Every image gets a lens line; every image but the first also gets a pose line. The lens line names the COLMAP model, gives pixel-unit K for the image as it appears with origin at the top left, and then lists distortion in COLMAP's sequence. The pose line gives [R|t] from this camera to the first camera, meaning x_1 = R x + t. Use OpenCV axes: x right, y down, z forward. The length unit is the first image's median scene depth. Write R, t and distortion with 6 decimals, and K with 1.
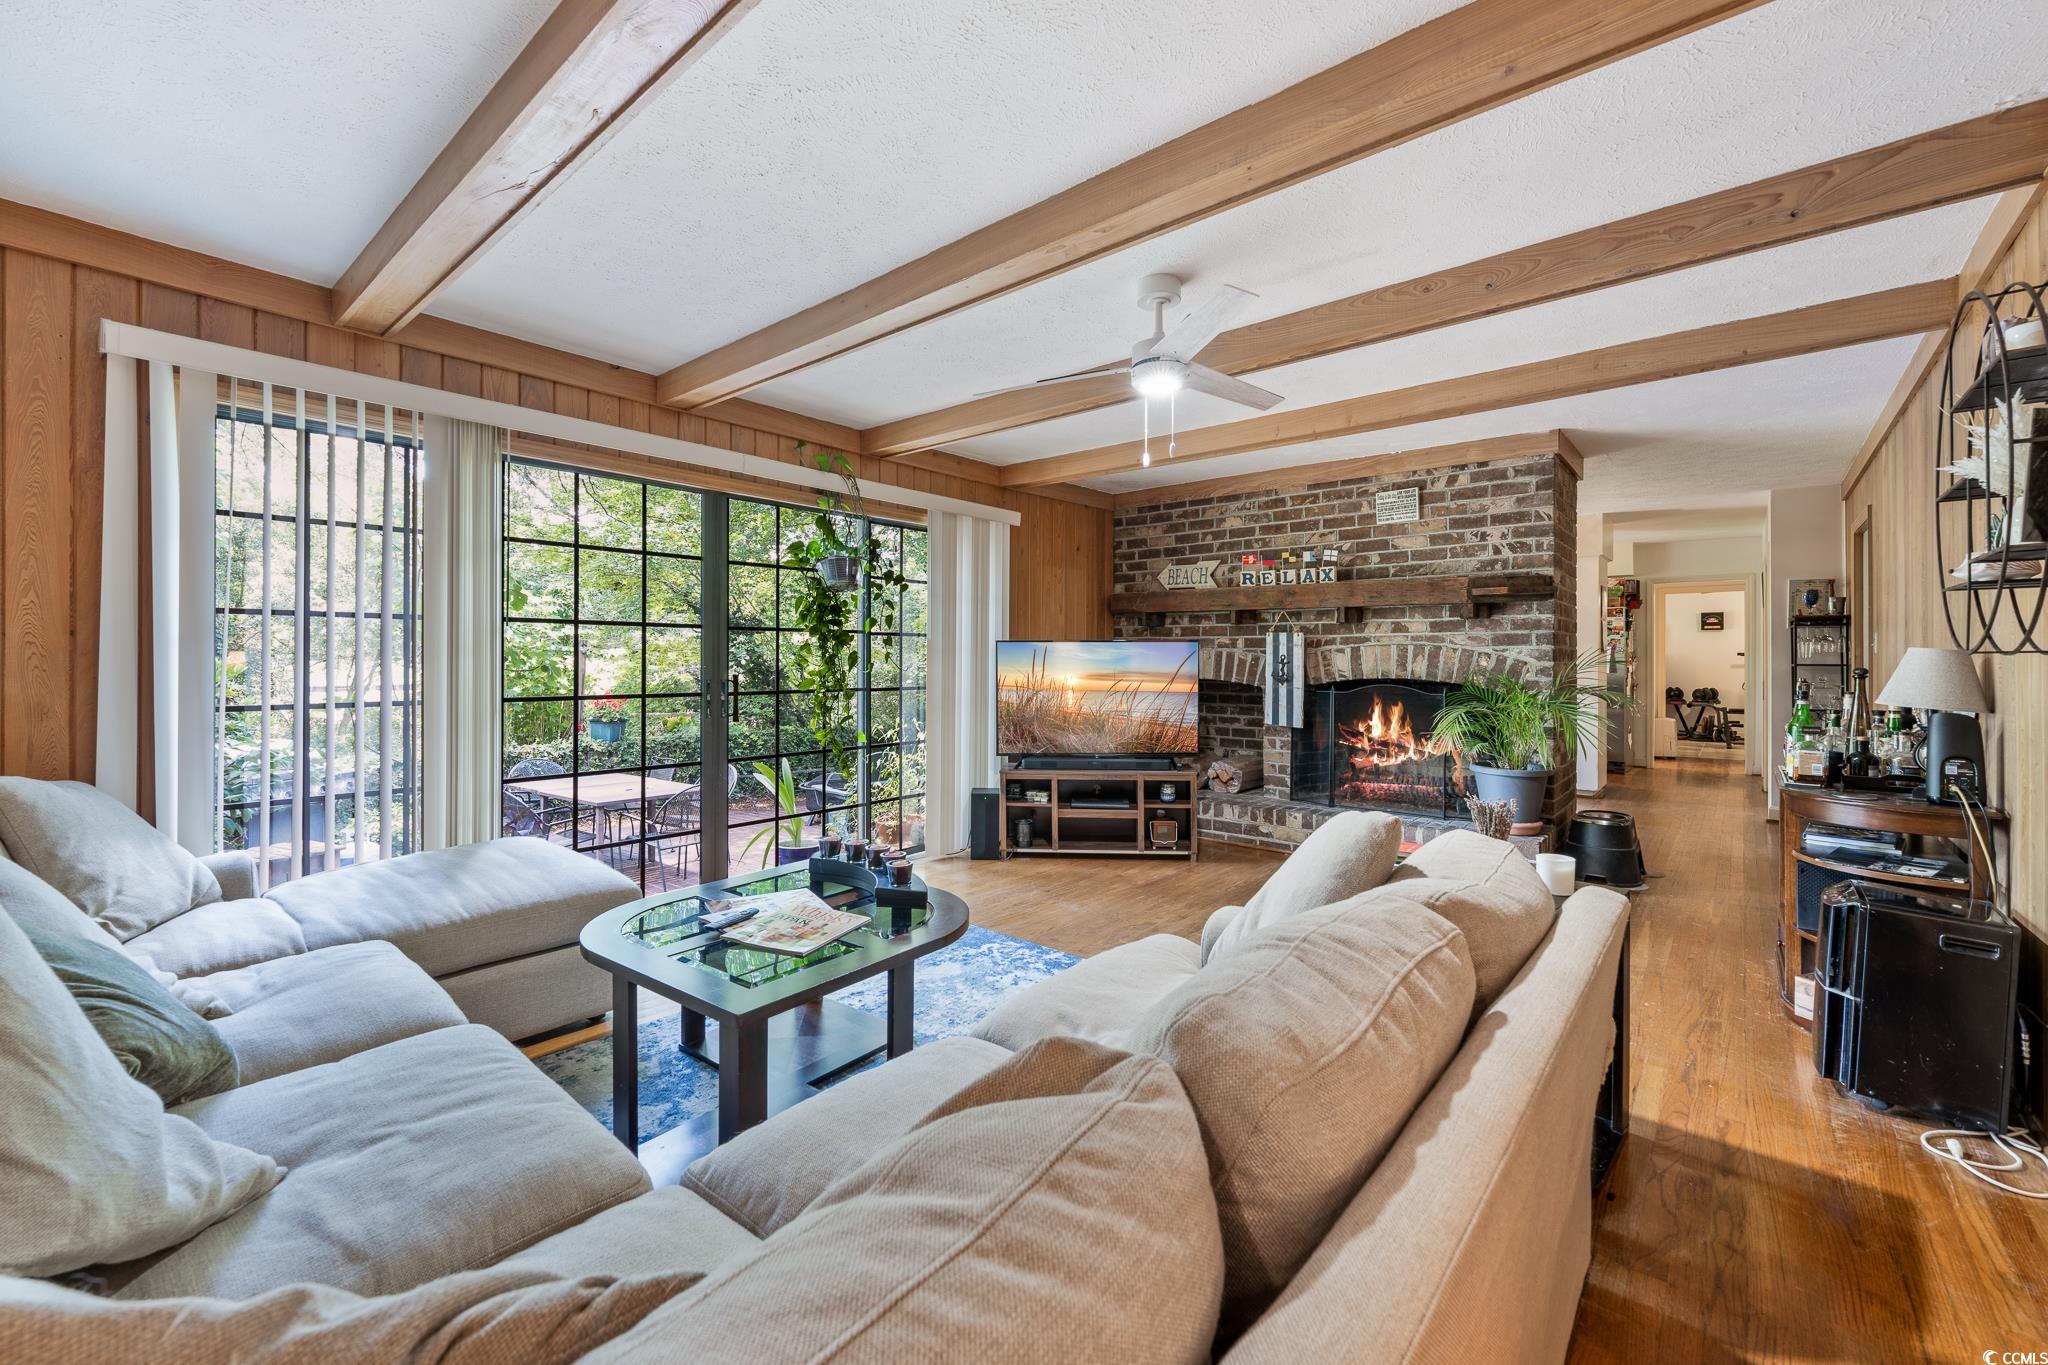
lens RADIAL K [[841.5, 0, 1020.9], [0, 841.5, 660.5], [0, 0, 1]] dist [0.000955, -0.002021]
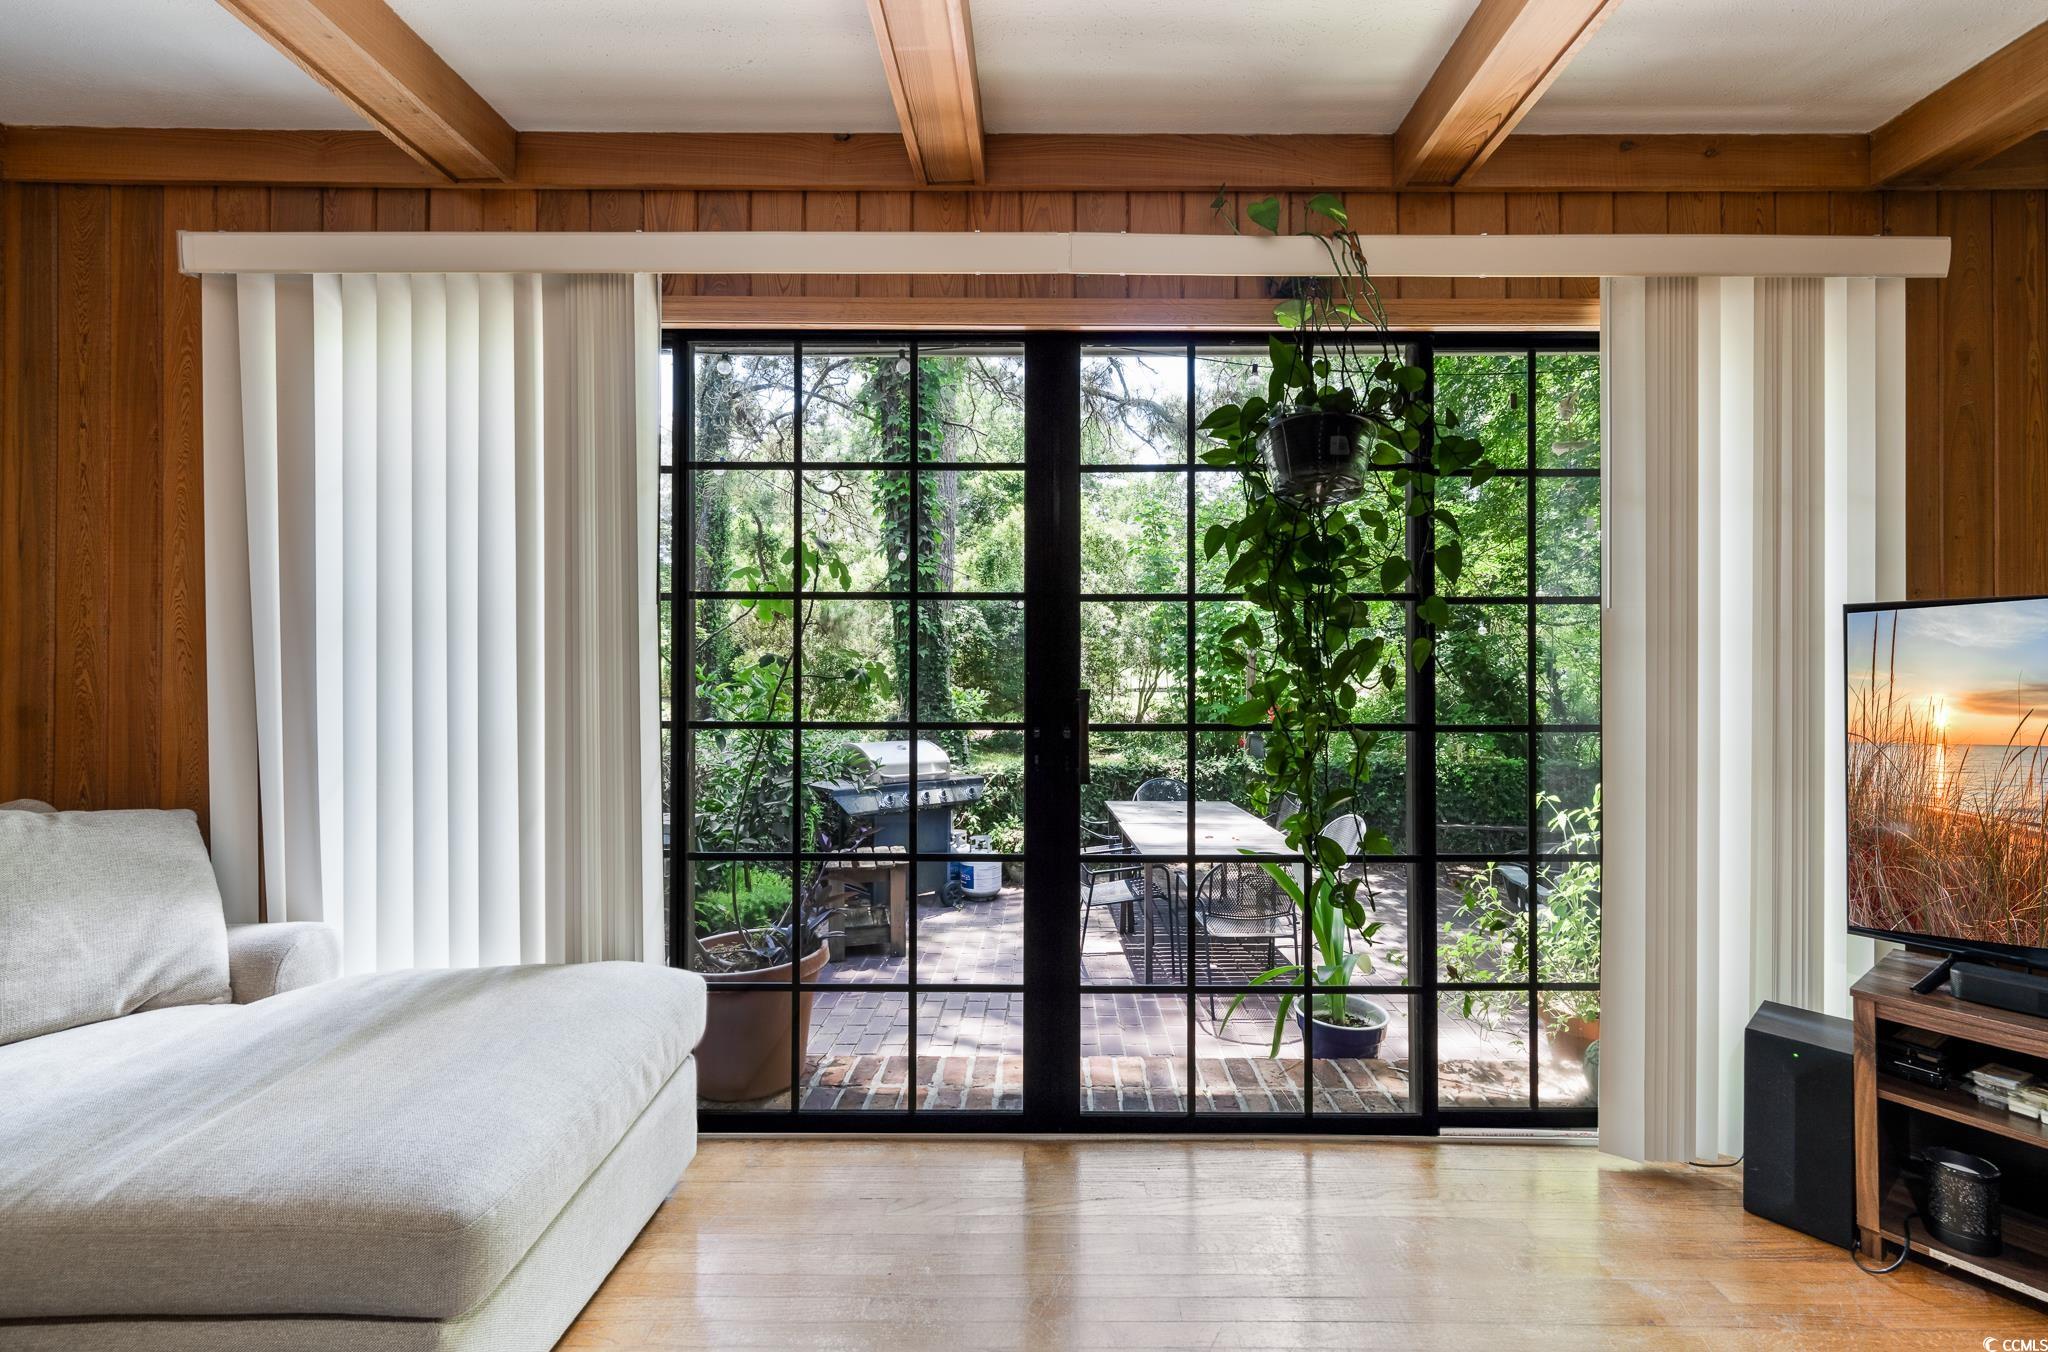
lens RADIAL K [[845.4, 0, 1035.2], [0, 845.4, 663.6], [0, 0, 1]] dist [0.002037, -0.001736]
pose [[0.650803, -0.003623, -0.759238, 0.021421], [-0.000198, 0.999988, -0.004941, 0.003647], [0.759247, 0.003366, 0.650794, 0.590991]]
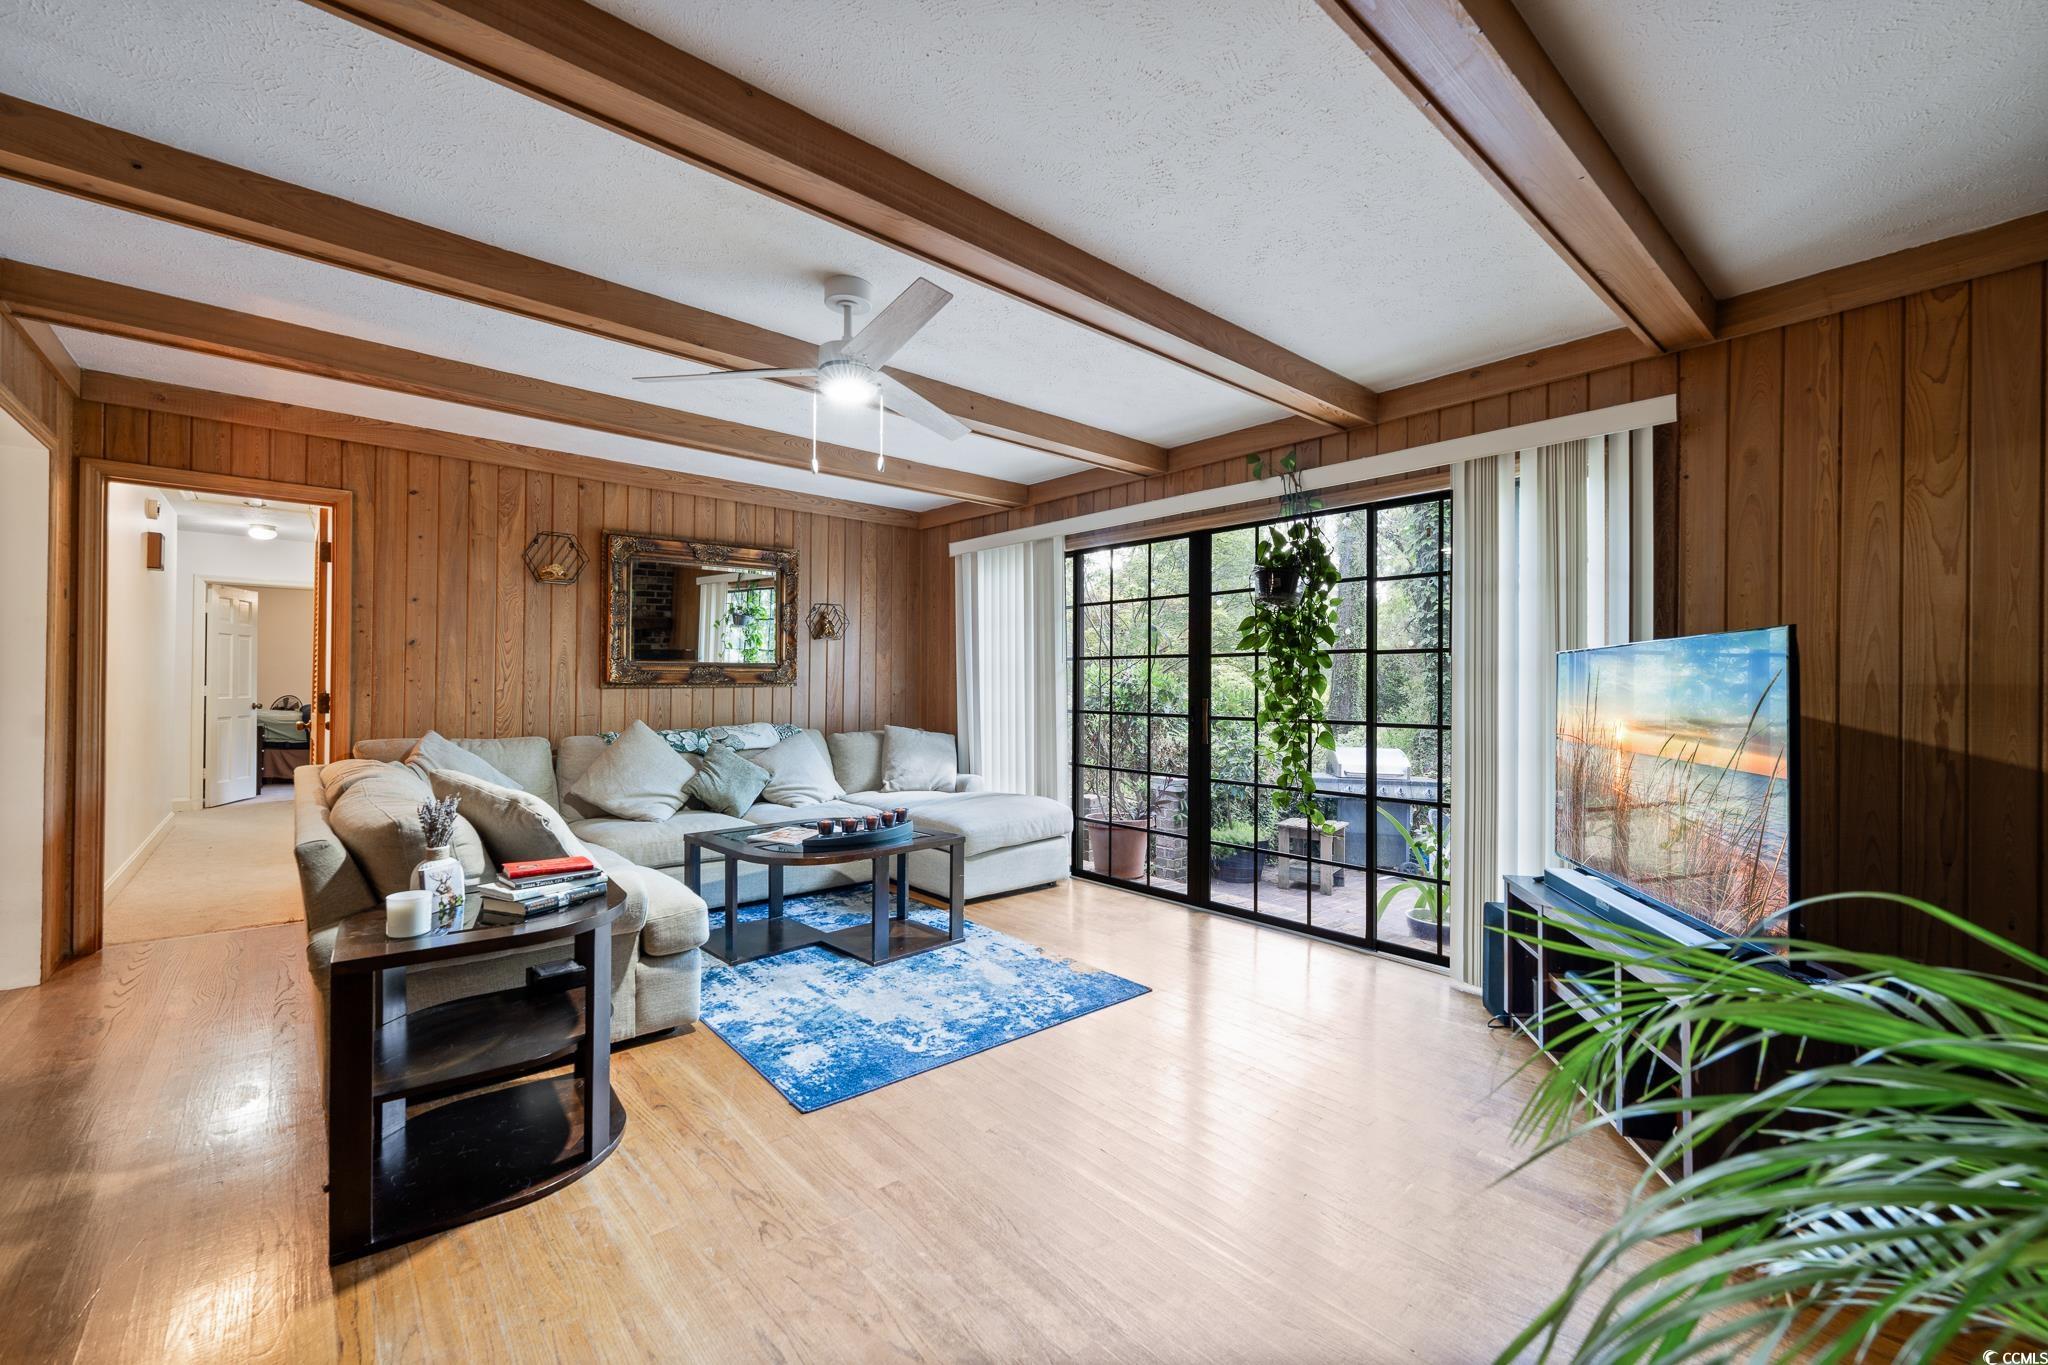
lens RADIAL K [[841.5, 0, 1019.9], [0, 841.5, 681.2], [0, 0, 1]] dist [0.000955, -0.002021]
pose [[-0.148629, -0.008268, -0.988858, 0.678023], [-0.008086, 0.999942, -0.007146, 0.003600], [0.988860, 0.006934, -0.148687, 0.841134]]
